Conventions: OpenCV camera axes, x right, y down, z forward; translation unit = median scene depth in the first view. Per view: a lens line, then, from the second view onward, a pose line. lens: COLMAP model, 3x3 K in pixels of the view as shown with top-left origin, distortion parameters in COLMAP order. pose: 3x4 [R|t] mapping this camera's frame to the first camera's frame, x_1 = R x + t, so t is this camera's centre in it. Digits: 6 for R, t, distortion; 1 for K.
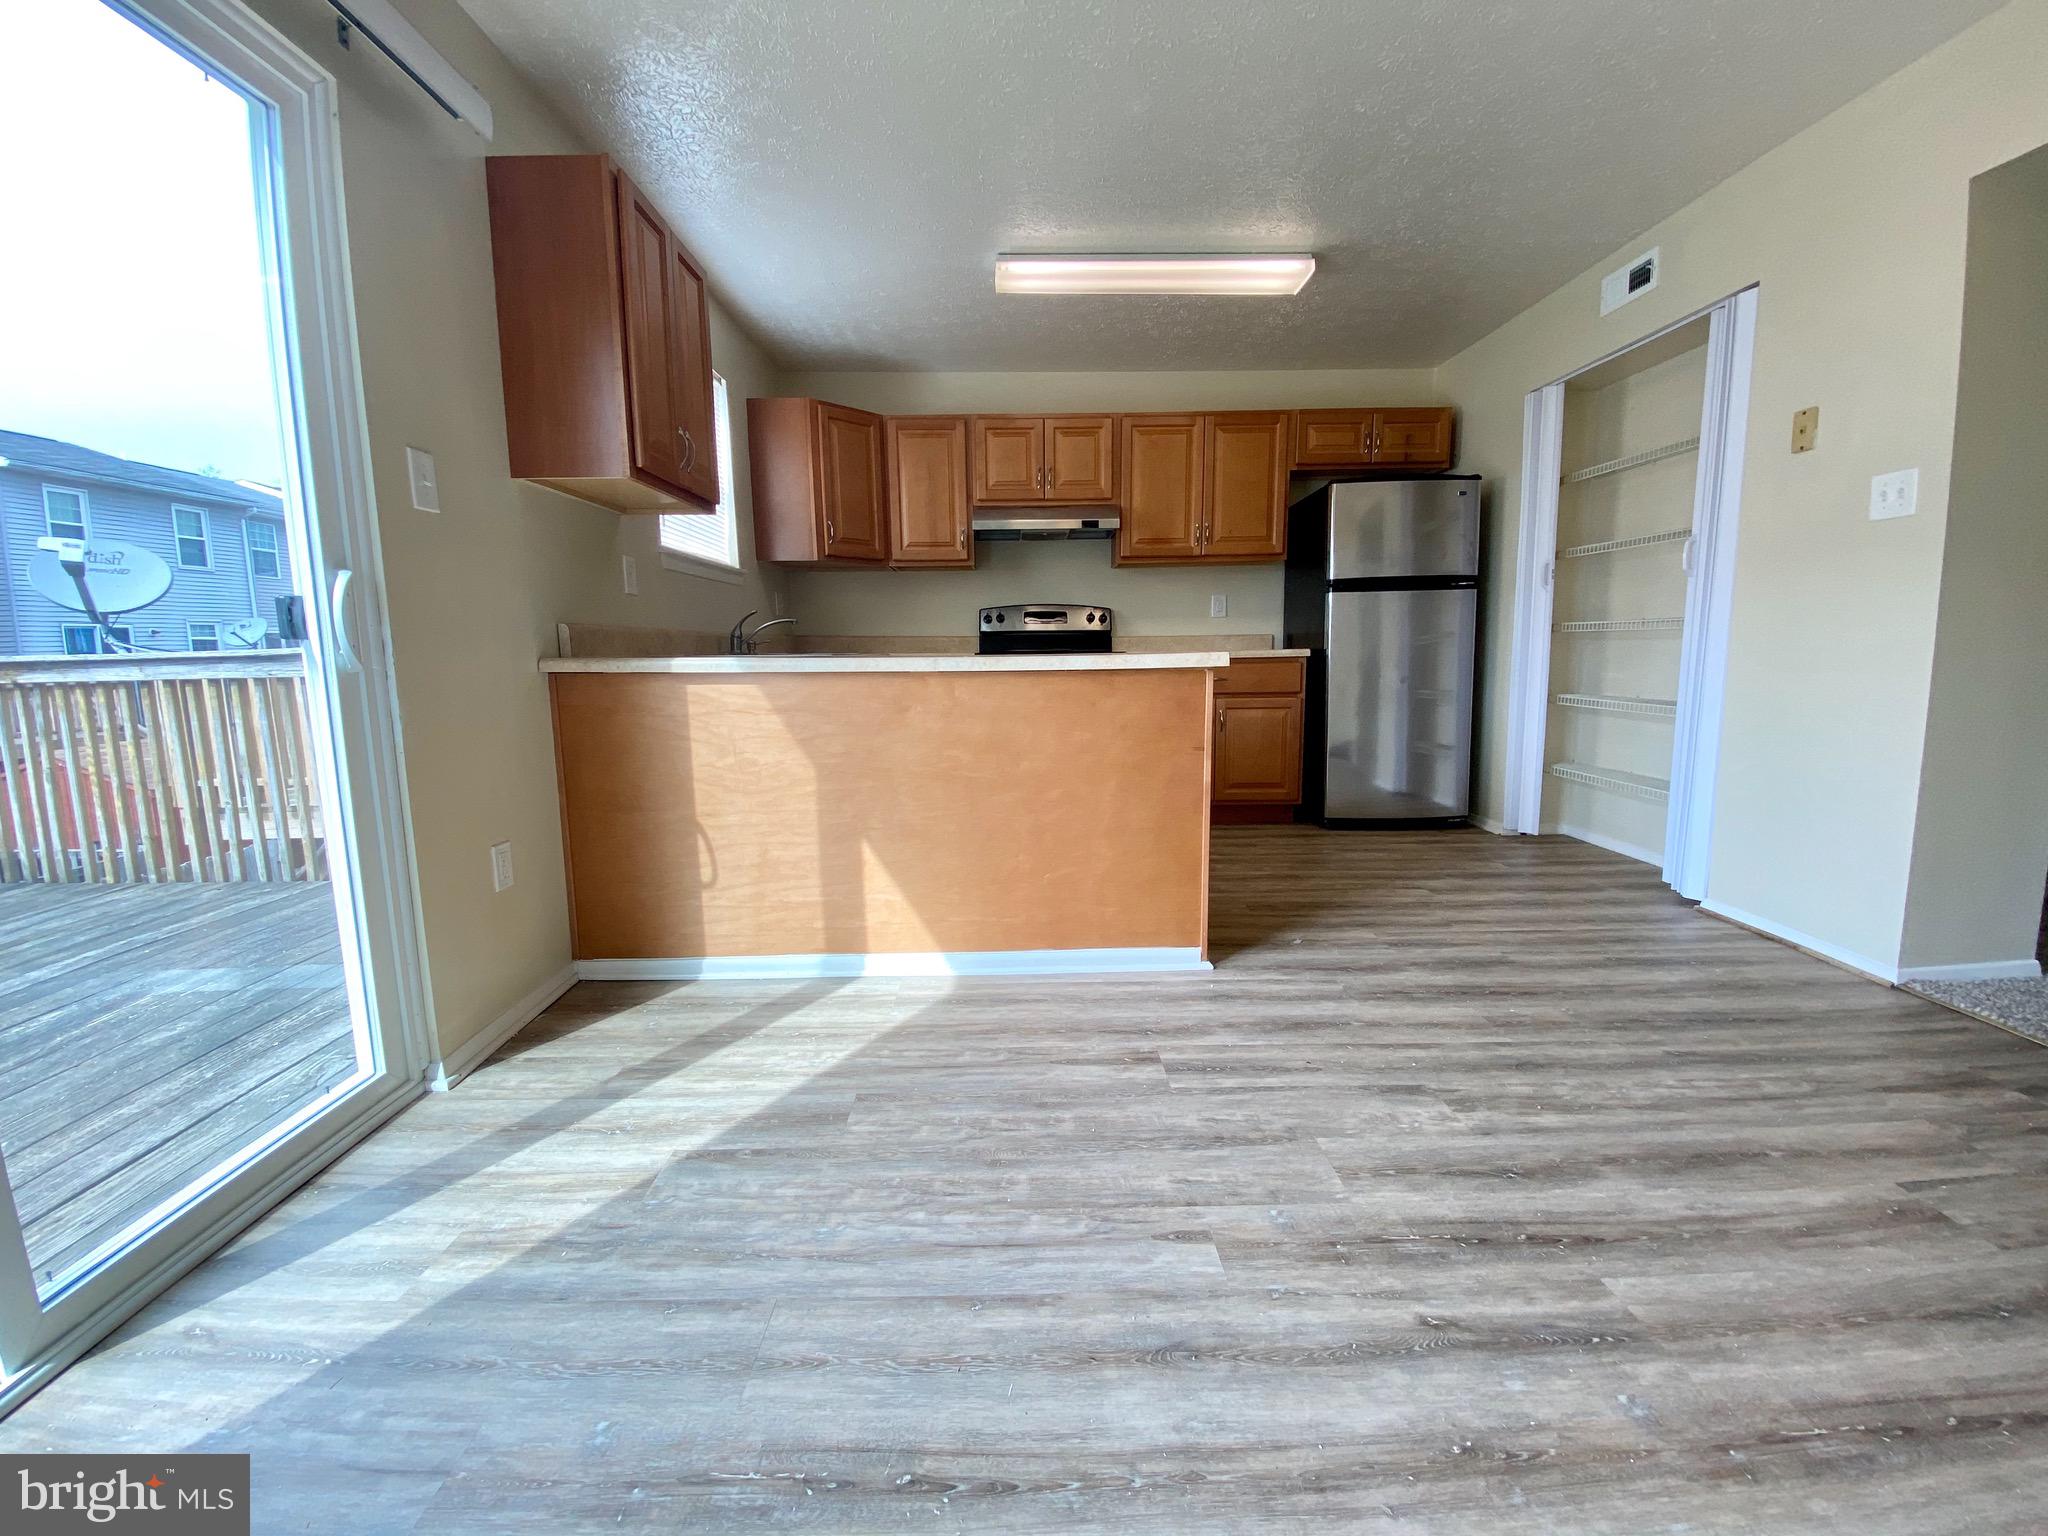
lens RADIAL K [[830.6, 0, 1017.0], [0, 830.6, 759.3], [0, 0, 1]] dist [0.009342, -0.014929]
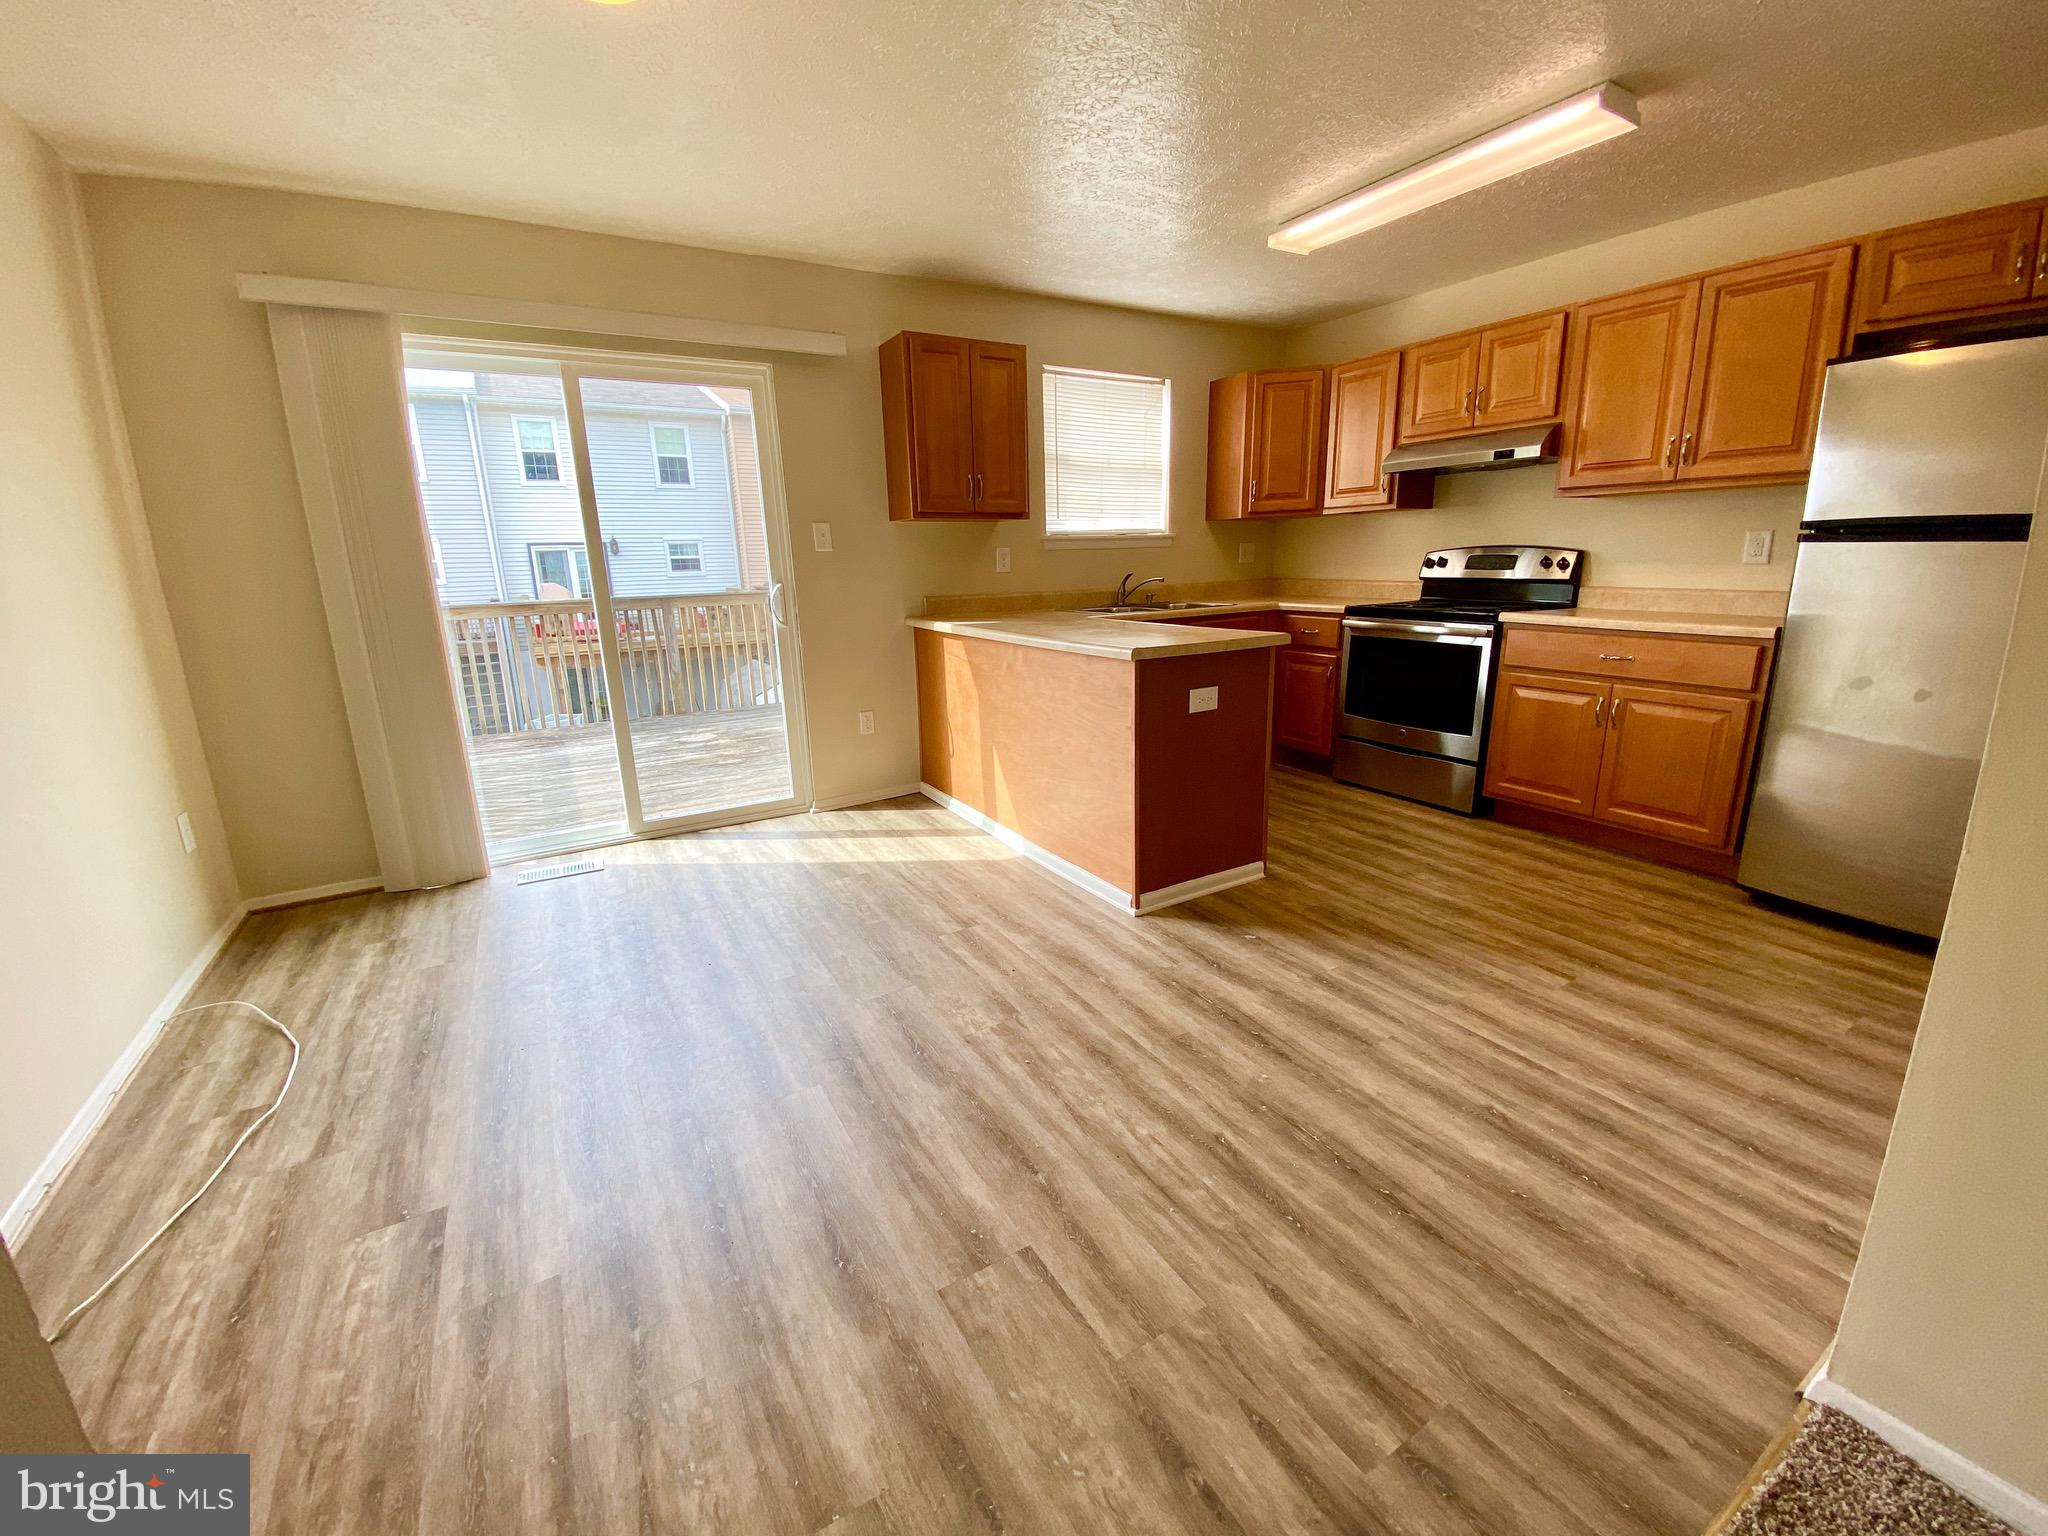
lens RADIAL K [[830.6, 0, 1022.7], [0, 830.6, 758.6], [0, 0, 1]] dist [0.009342, -0.014929]
pose [[0.483110, 0.208948, -0.850262, 1.139003], [-0.093844, 0.977870, 0.186986, -0.173547], [0.870516, -0.010543, 0.492027, 0.295150]]
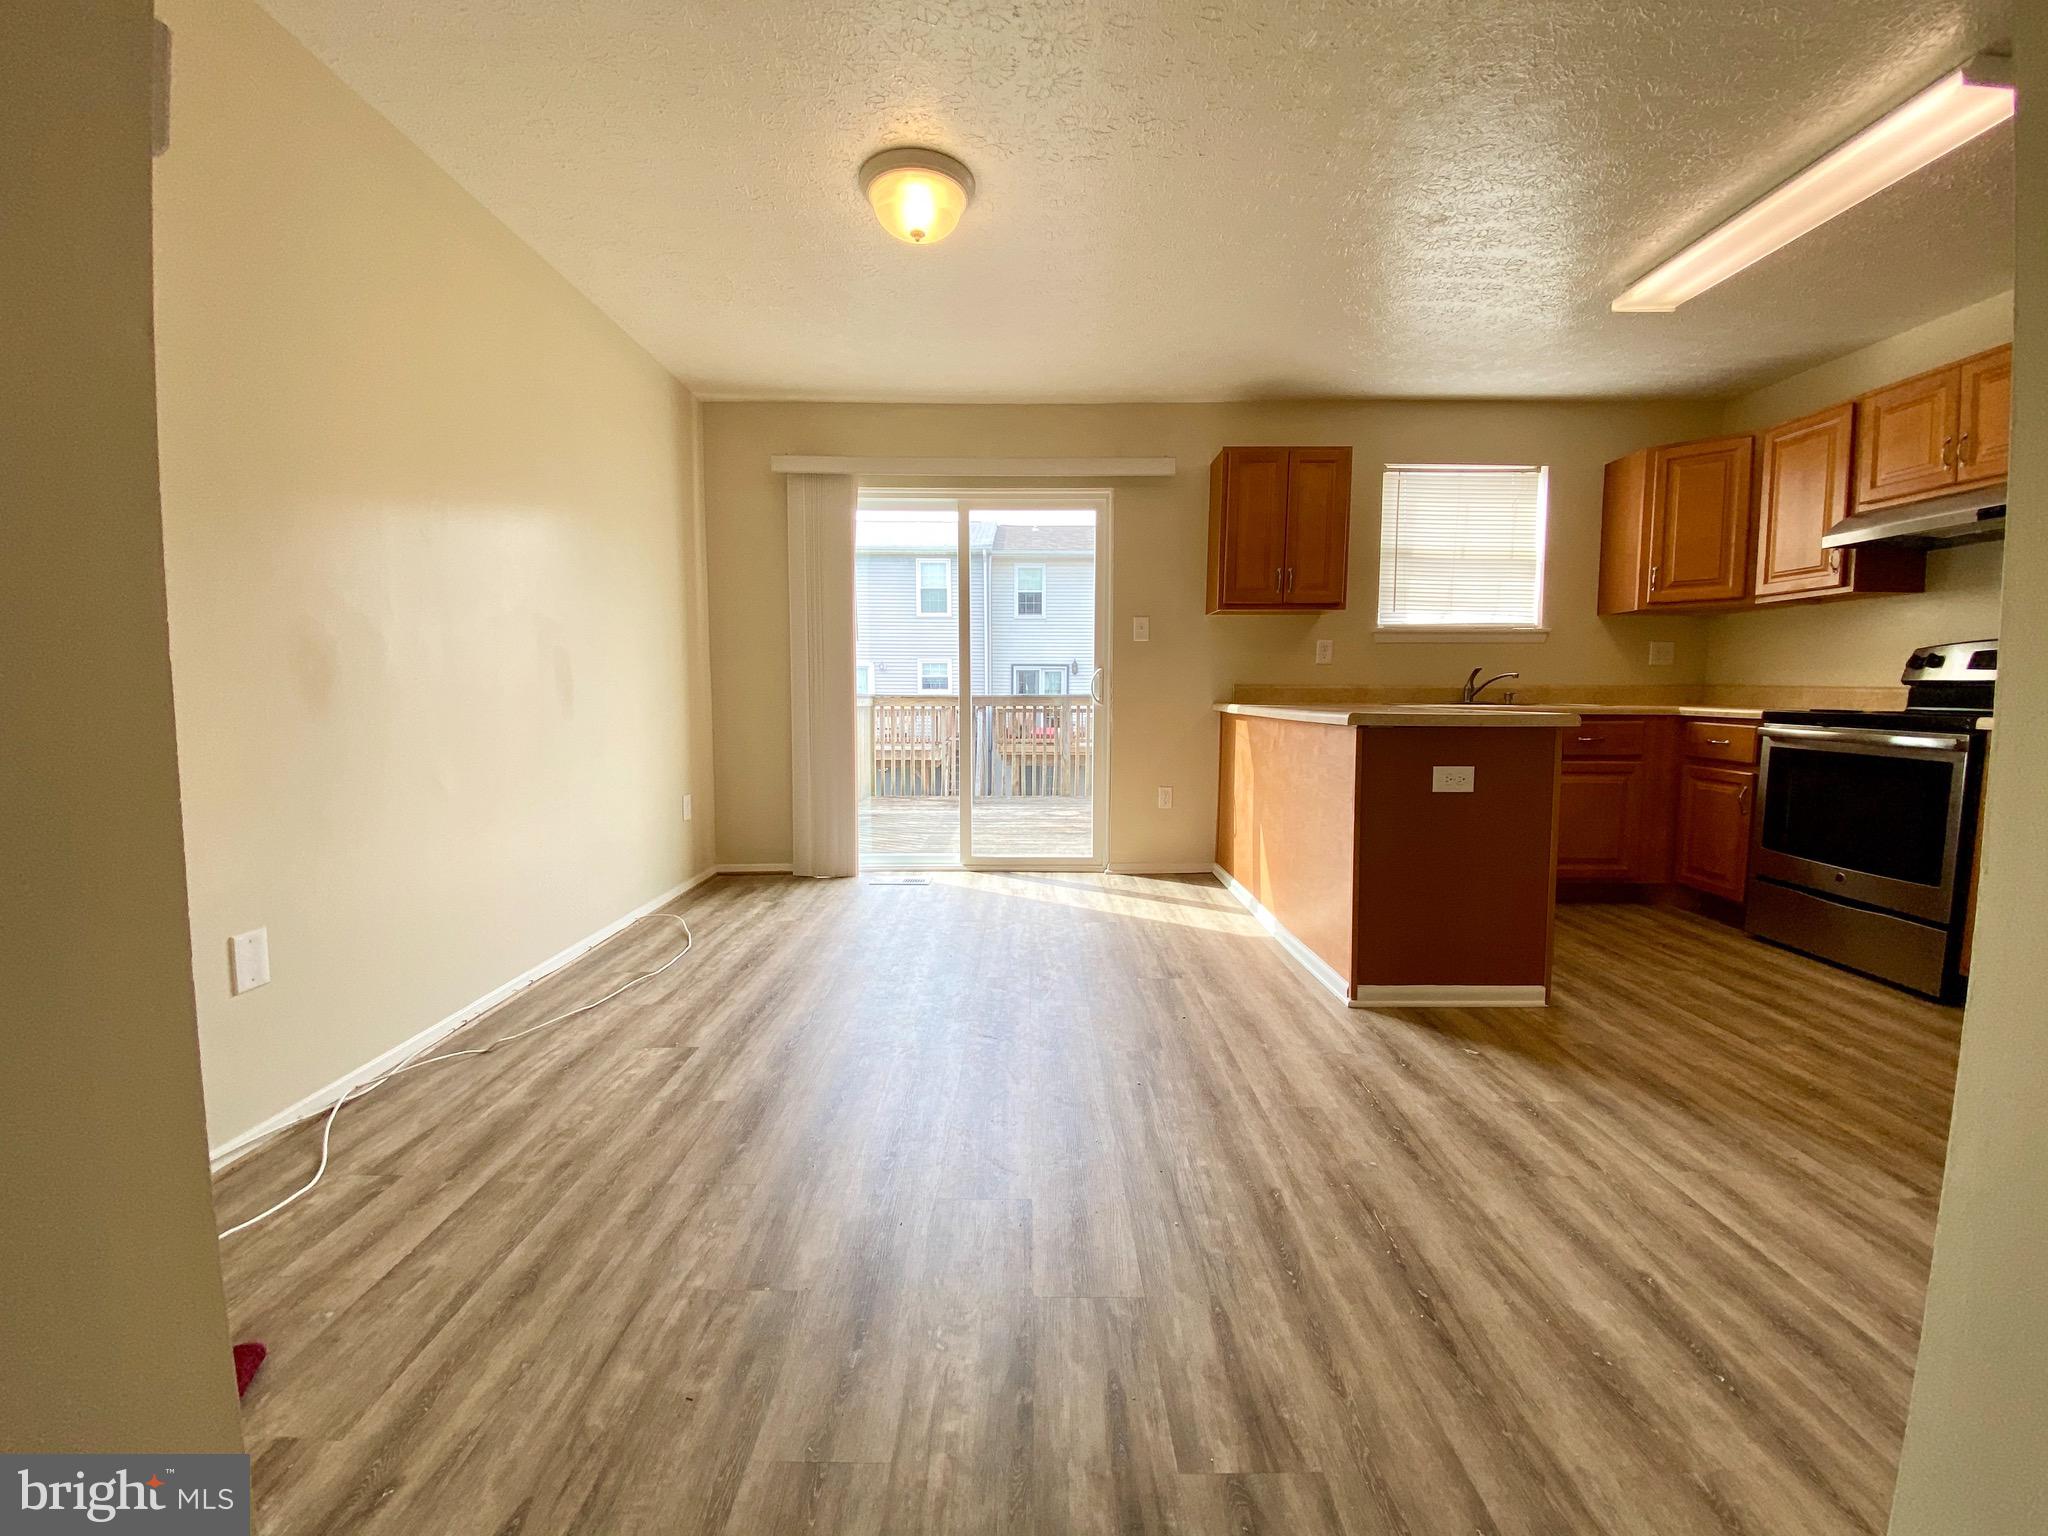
lens RADIAL K [[830.6, 0, 1012.0], [0, 830.6, 749.6], [0, 0, 1]] dist [0.009342, -0.014929]
pose [[-0.040924, 0.083193, -0.995693, 1.336431], [-0.133800, 0.987096, 0.087974, -0.113784], [0.990163, 0.136824, -0.029265, 0.570393]]
